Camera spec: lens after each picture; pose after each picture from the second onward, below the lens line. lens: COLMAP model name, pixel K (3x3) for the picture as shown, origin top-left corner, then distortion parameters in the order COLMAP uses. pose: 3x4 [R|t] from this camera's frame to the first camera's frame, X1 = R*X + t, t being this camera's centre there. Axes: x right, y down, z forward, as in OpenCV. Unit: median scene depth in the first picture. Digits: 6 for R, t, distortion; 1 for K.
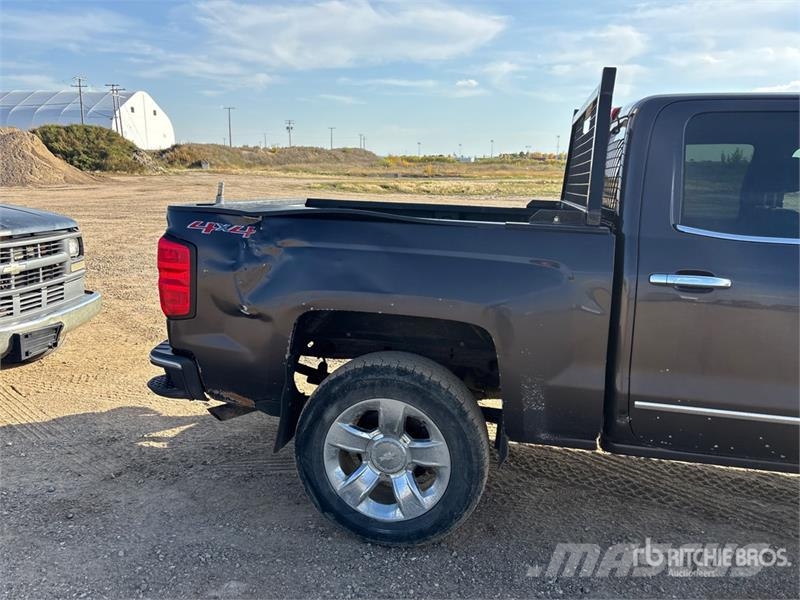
lens RADIAL K [[599.0, 0, 399.4], [0, 599.0, 298.5], [0, 0, 1]] dist [0.012987, -0.002279]
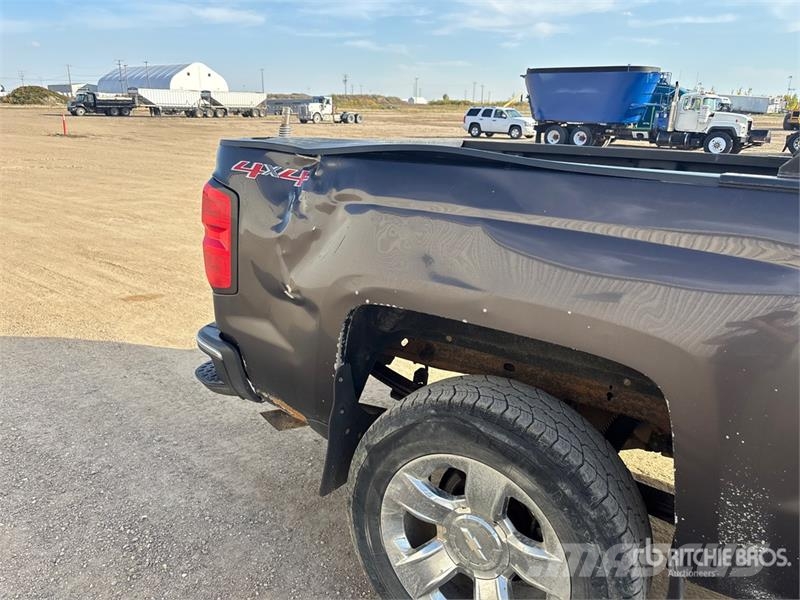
lens RADIAL K [[599.0, 0, 399.4], [0, 599.0, 298.5], [0, 0, 1]] dist [0.012987, -0.002279]
pose [[0.925572, 0.103914, -0.364031, 0.076916], [-0.077797, 0.993276, 0.085732, -0.028443], [0.370492, -0.051031, 0.927433, 0.269702]]
